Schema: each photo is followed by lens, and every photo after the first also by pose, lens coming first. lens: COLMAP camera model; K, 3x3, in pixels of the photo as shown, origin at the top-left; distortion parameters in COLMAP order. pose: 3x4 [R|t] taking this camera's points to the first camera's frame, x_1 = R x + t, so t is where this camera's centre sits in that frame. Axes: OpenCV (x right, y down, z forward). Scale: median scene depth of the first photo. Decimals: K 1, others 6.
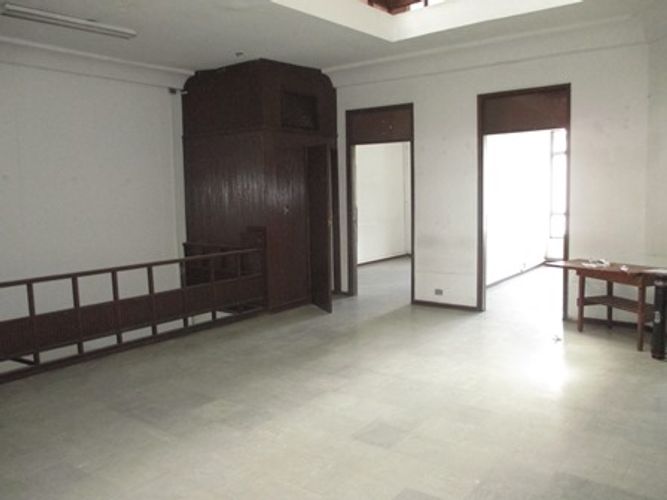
lens RADIAL K [[559.2, 0, 334.0], [0, 559.2, 253.1], [0, 0, 1]] dist [-0.012968, -0.011069]
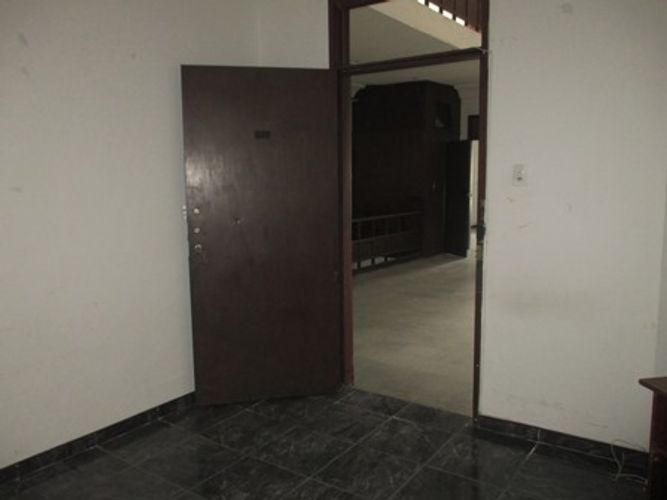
lens RADIAL K [[559.2, 0, 332.9], [0, 559.2, 249.5], [0, 0, 1]] dist [-0.012968, -0.011069]
pose [[0.999607, 0.012805, 0.024938, -0.357954], [-0.013186, 0.999798, 0.015176, 0.063452], [-0.024738, -0.015499, 0.999574, -0.397780]]
